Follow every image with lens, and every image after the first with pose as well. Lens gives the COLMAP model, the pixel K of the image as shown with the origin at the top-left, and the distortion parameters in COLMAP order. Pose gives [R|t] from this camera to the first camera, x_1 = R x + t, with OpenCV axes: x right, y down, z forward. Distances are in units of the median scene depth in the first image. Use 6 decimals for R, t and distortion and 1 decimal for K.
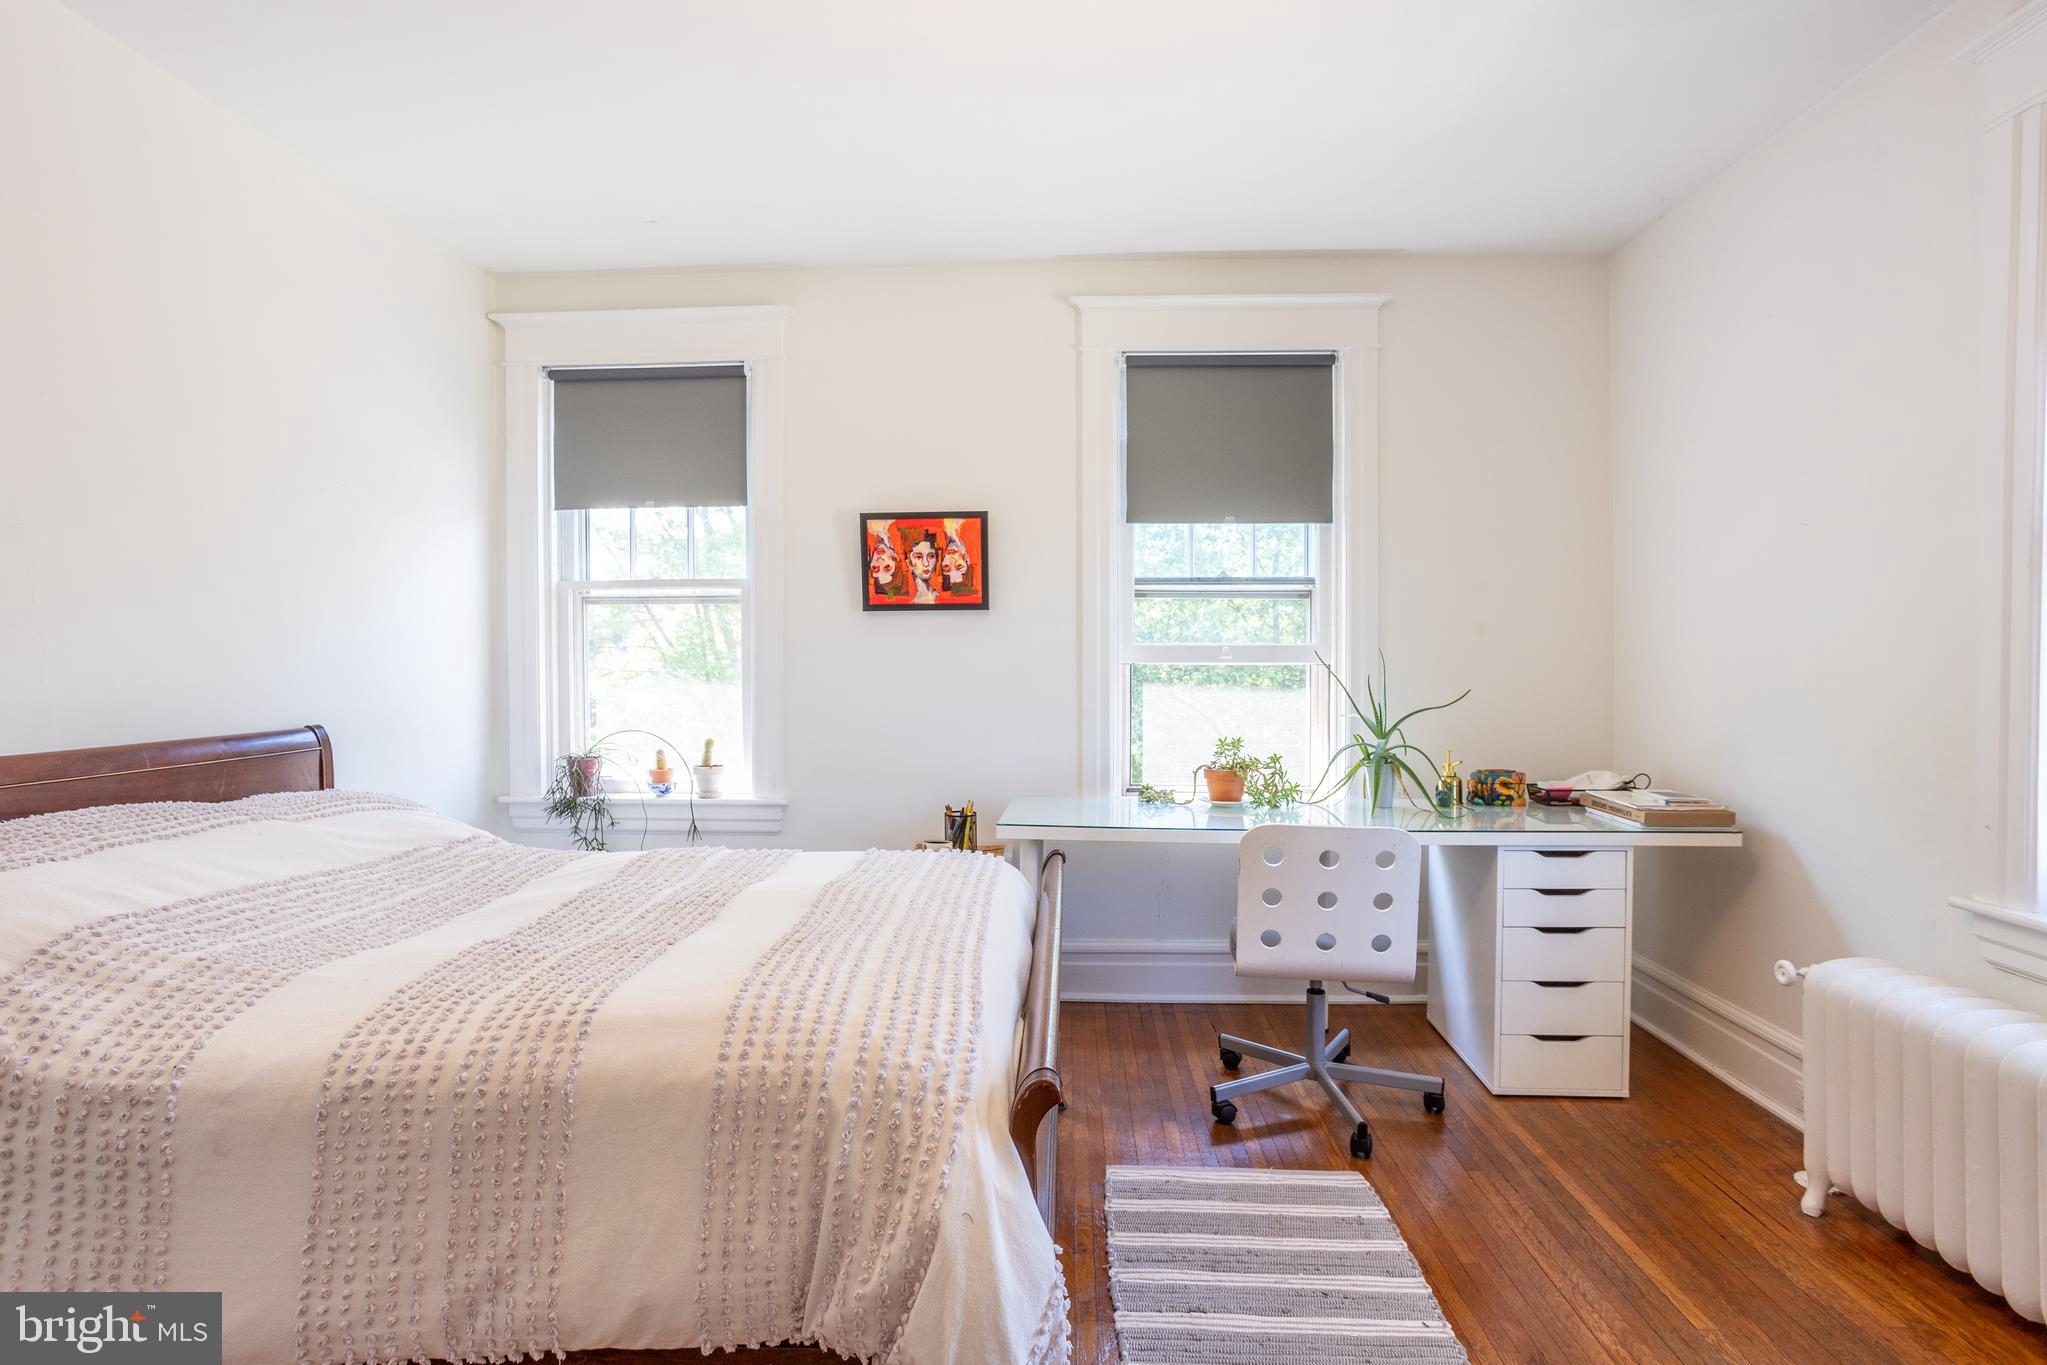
lens RADIAL K [[992.0, 0, 1019.8], [0, 992.0, 676.6], [0, 0, 1]] dist [-0.046992, -0.000072]
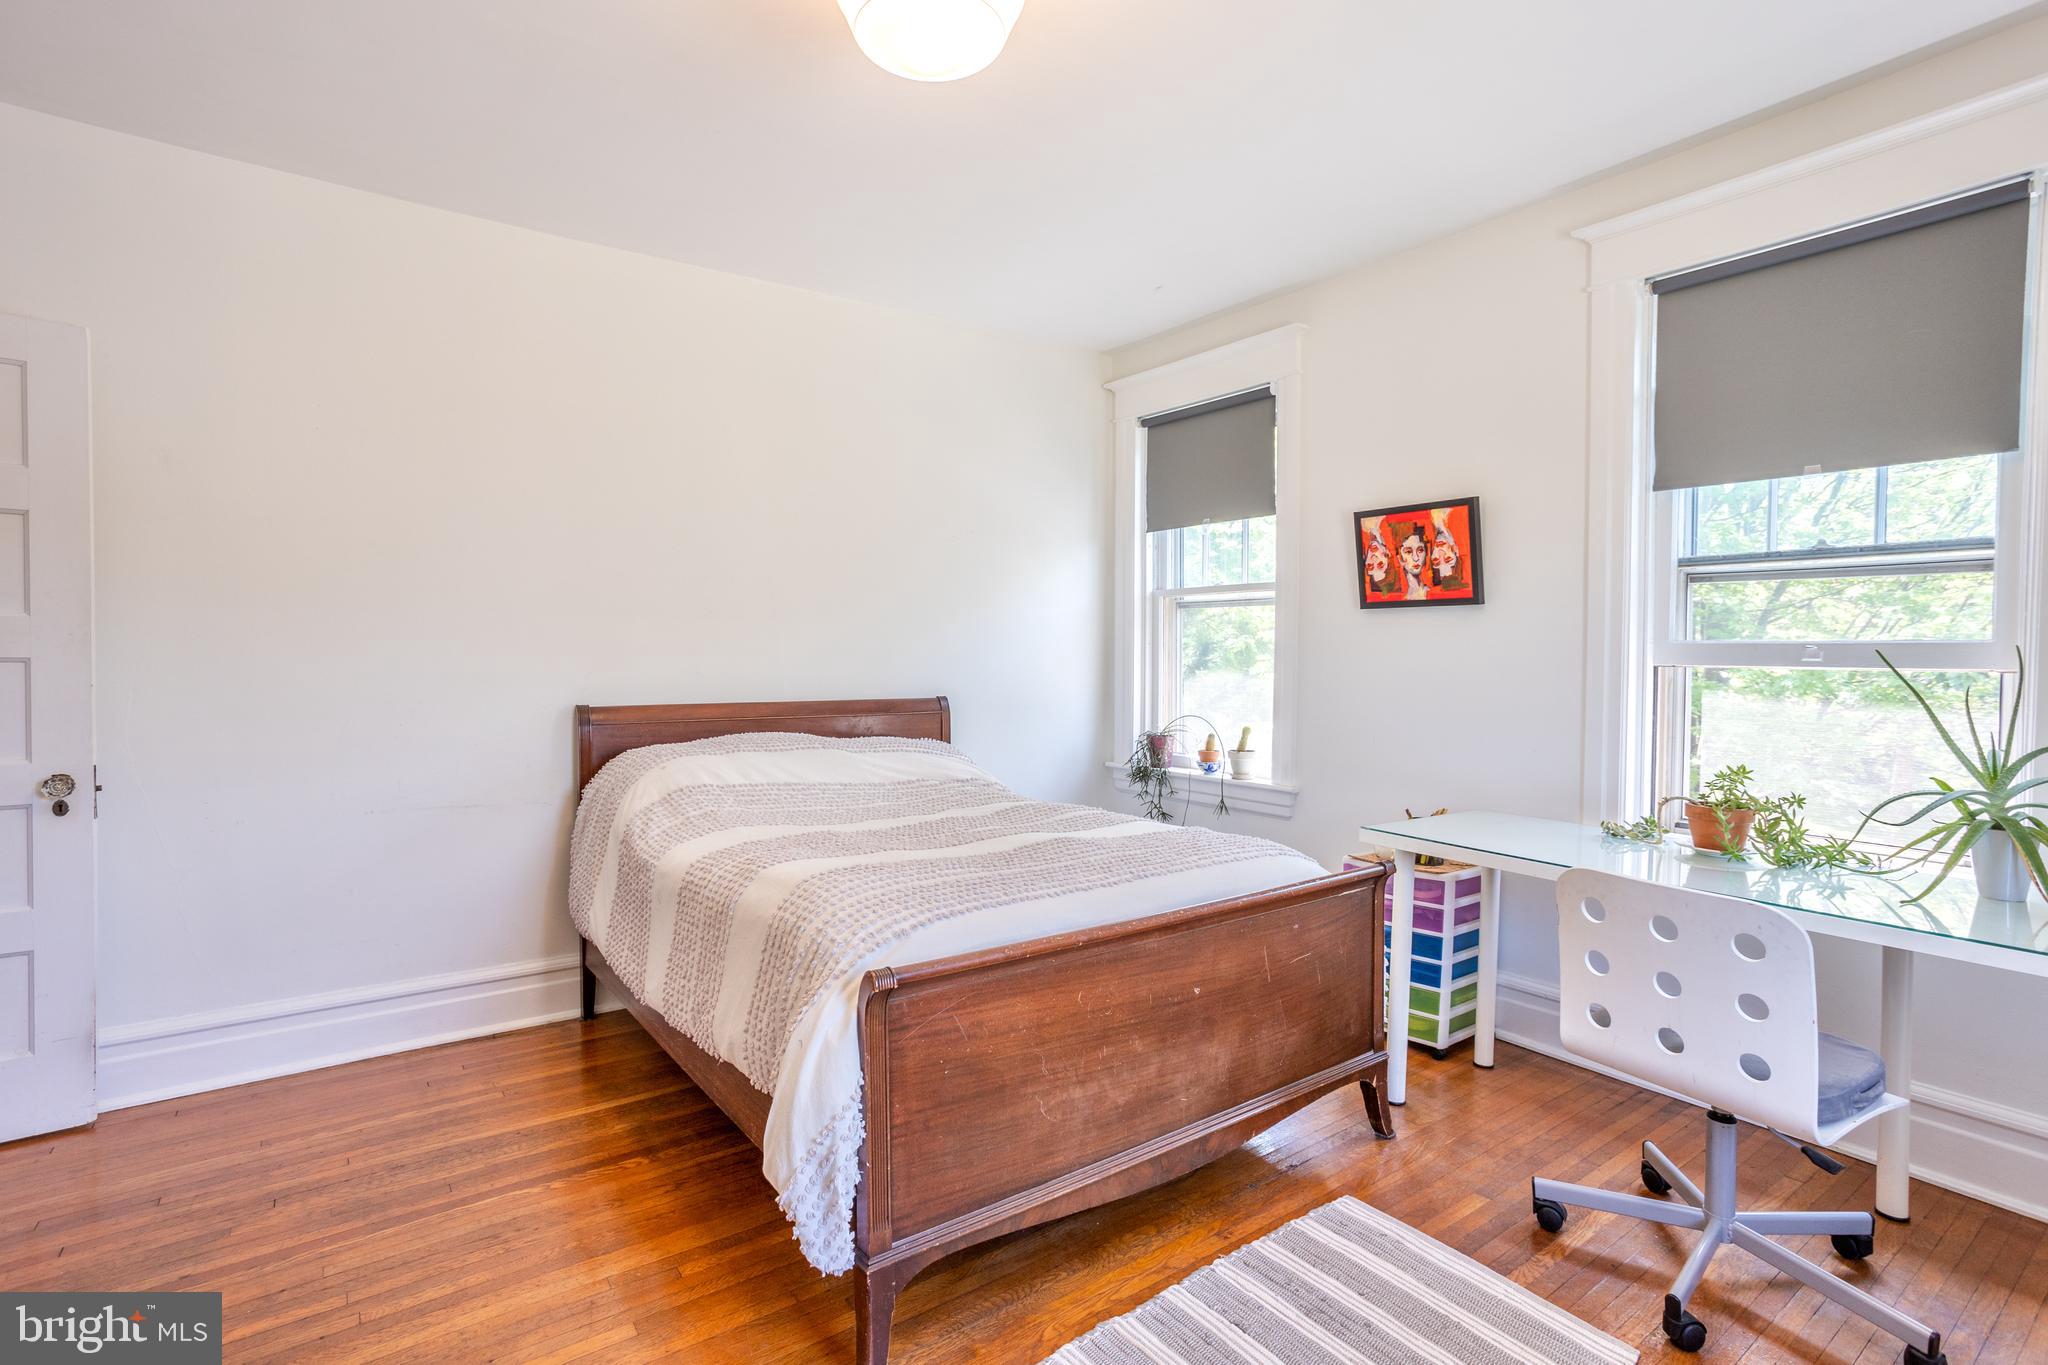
lens RADIAL K [[987.8, 0, 1023.7], [0, 987.8, 673.1], [0, 0, 1]] dist [-0.052199, 0.035029]
pose [[0.629673, 0.022283, -0.776541, 0.404568], [-0.018654, 0.999734, 0.013562, -0.008267], [0.776636, 0.005946, 0.629921, 0.106240]]
